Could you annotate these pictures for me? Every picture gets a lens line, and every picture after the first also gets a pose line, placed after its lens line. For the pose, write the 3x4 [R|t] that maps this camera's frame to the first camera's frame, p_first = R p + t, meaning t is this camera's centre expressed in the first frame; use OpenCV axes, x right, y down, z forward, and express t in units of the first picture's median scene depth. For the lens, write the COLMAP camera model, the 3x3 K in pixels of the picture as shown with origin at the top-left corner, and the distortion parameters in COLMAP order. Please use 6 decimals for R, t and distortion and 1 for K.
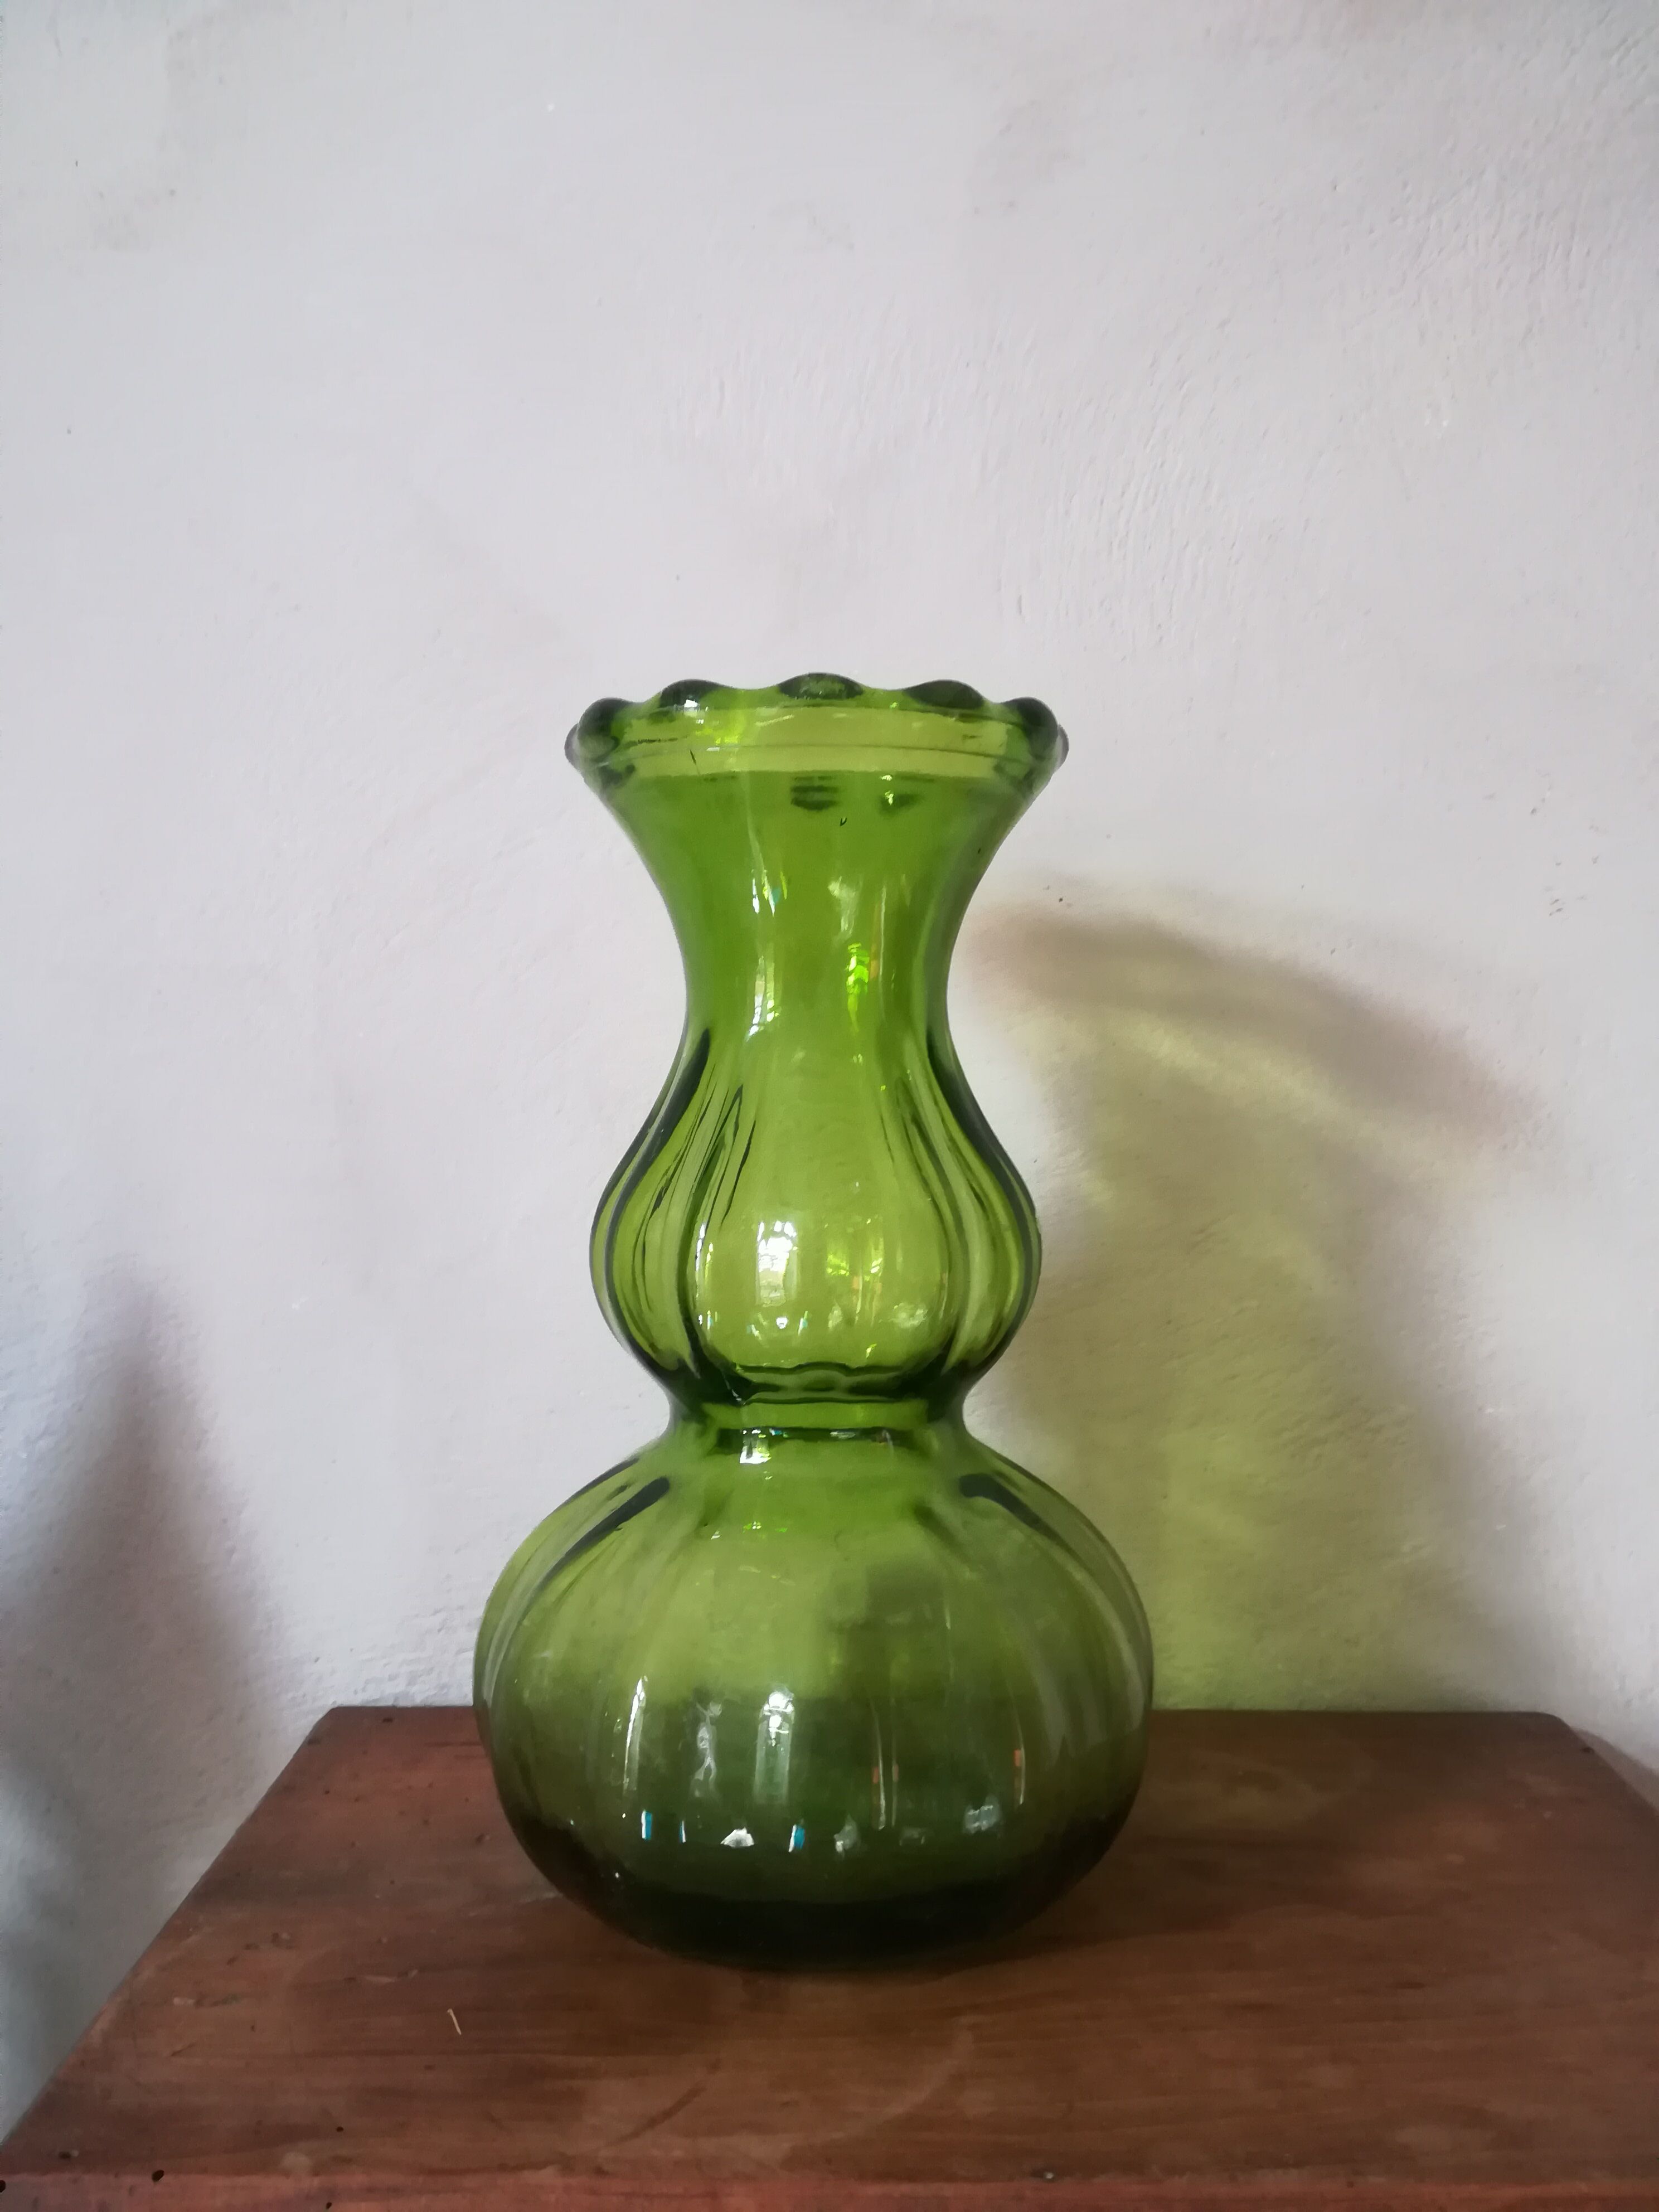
lens RADIAL K [[1773.2, 0, 790.8], [0, 1773.2, 1107.6], [0, 0, 1]] dist [0.082889, -0.139627]
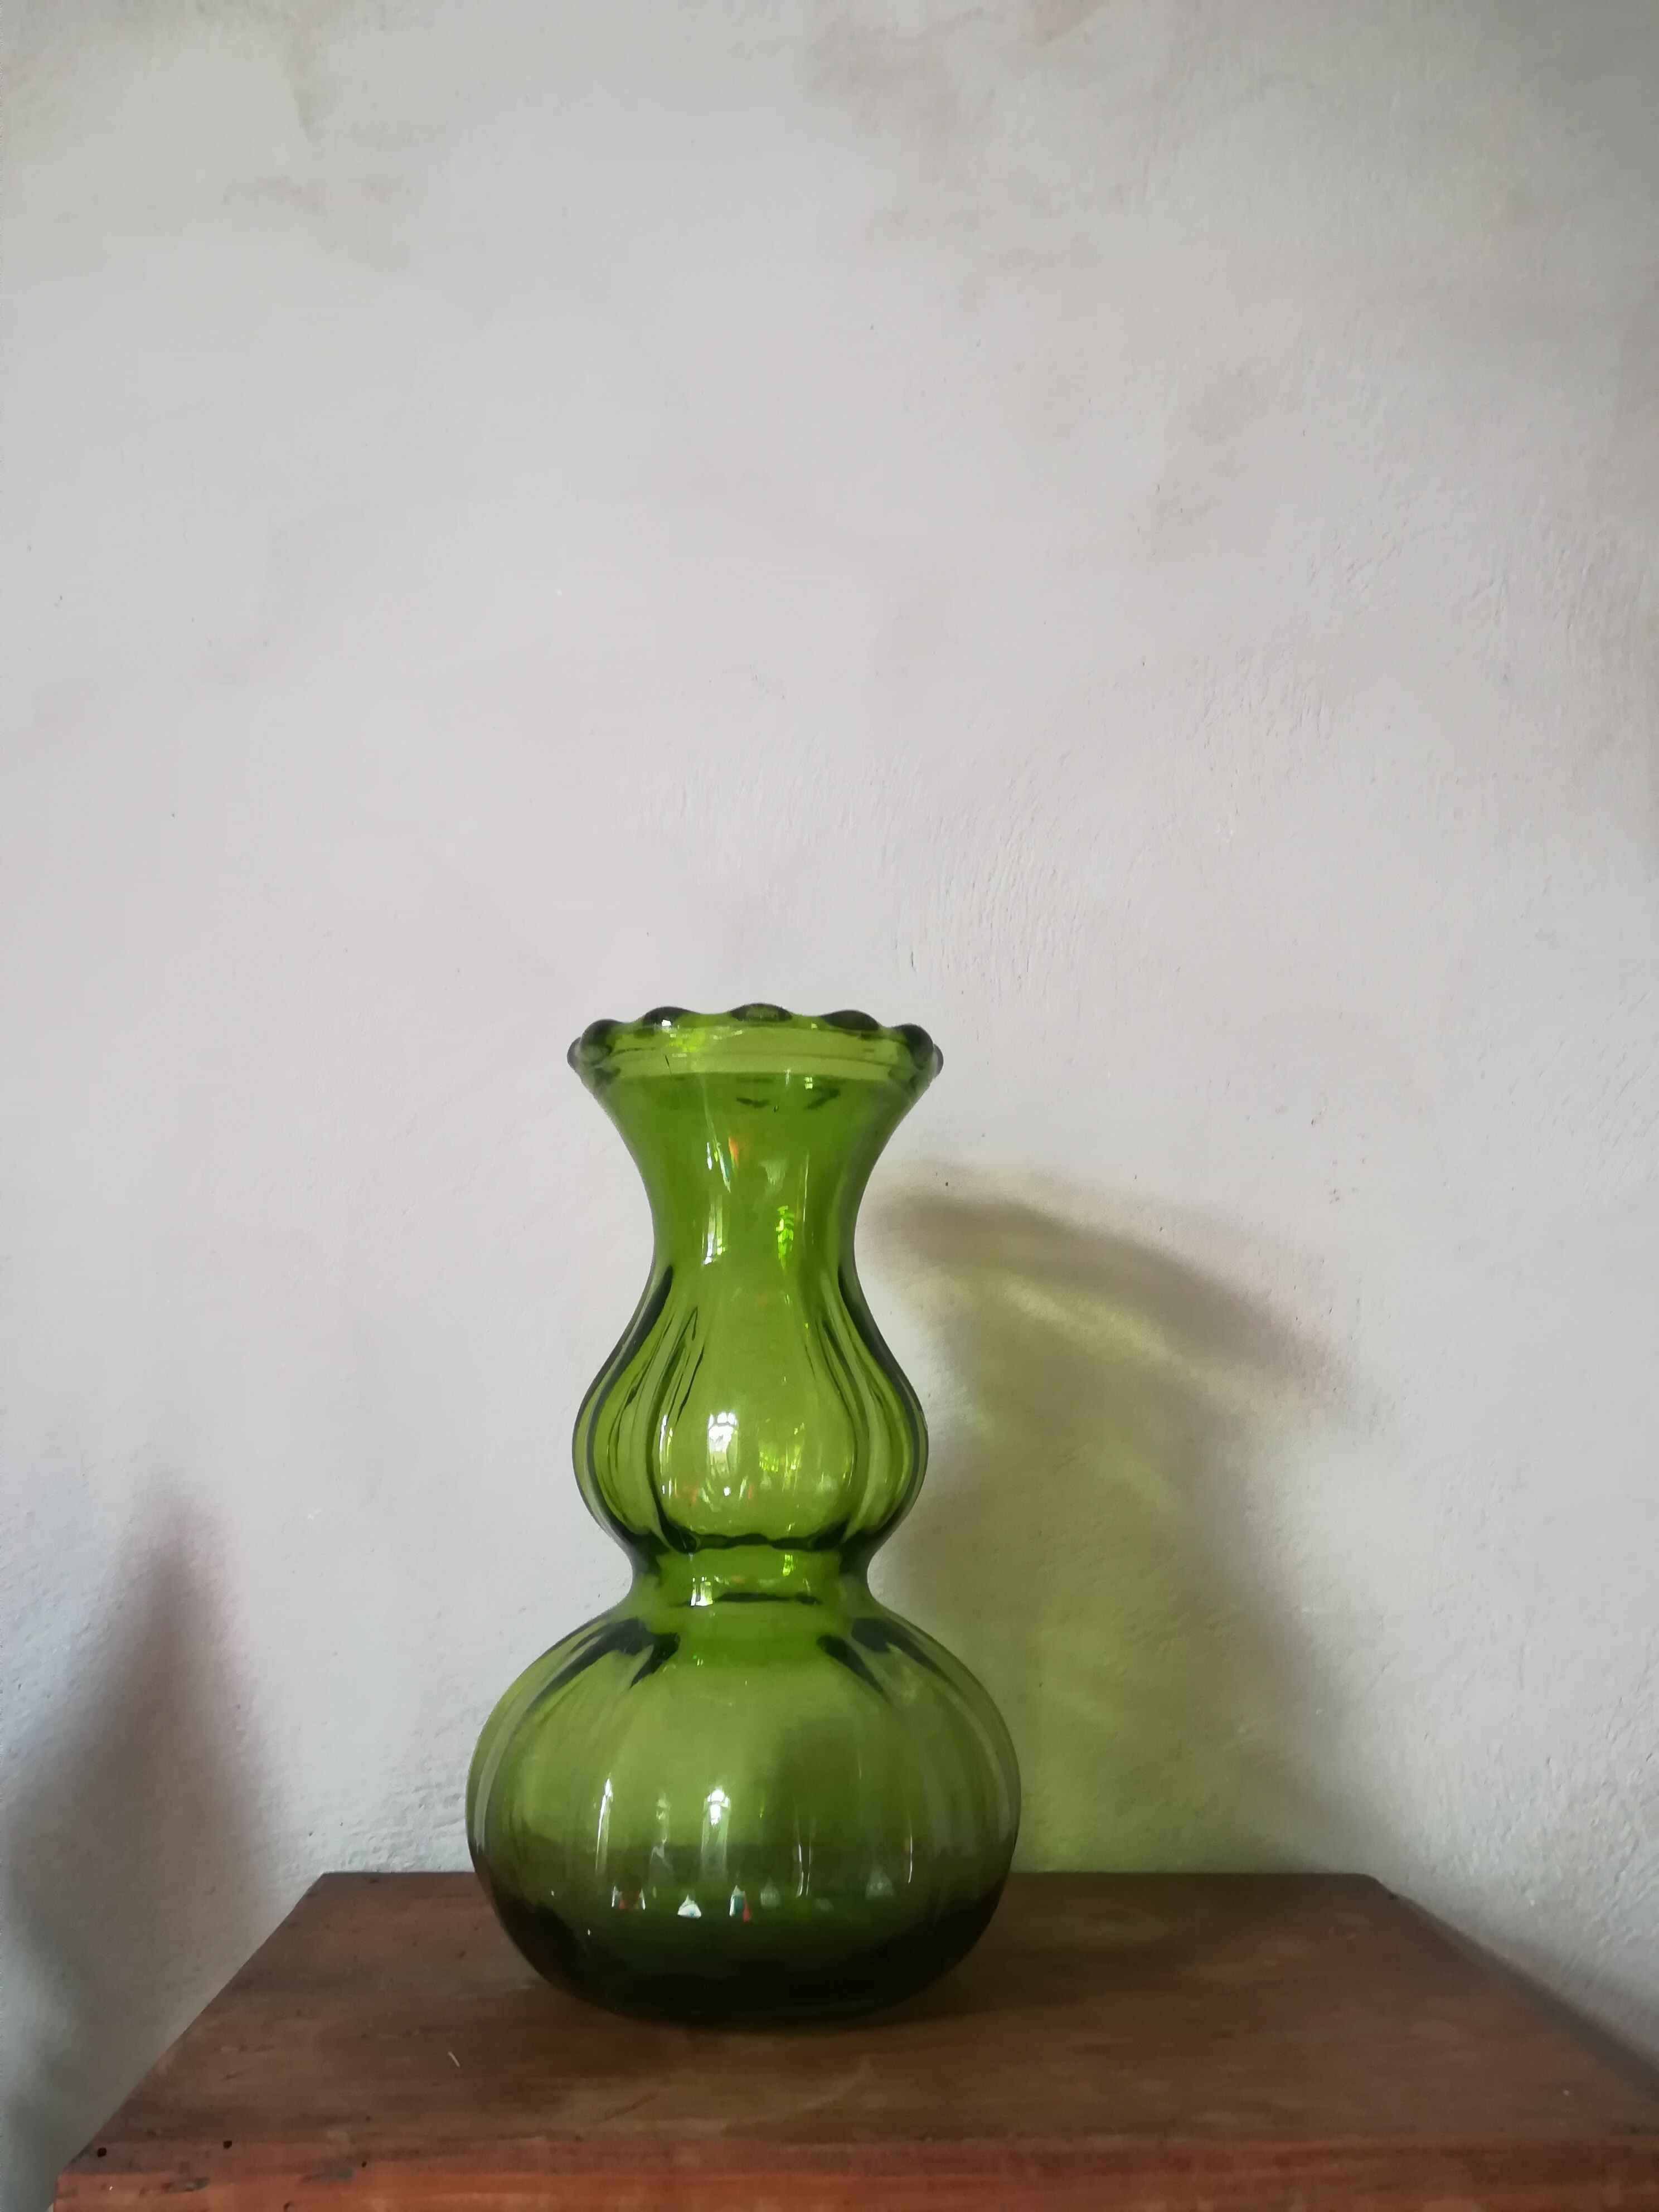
lens RADIAL K [[1773.2, 0, 790.8], [0, 1773.2, 1107.6], [0, 0, 1]] dist [0.082889, -0.139627]
pose [[0.999081, 0.014194, 0.040453, -0.012174], [-0.006377, 0.982306, -0.187176, 0.078590], [-0.042394, 0.186746, 0.981493, -0.284448]]
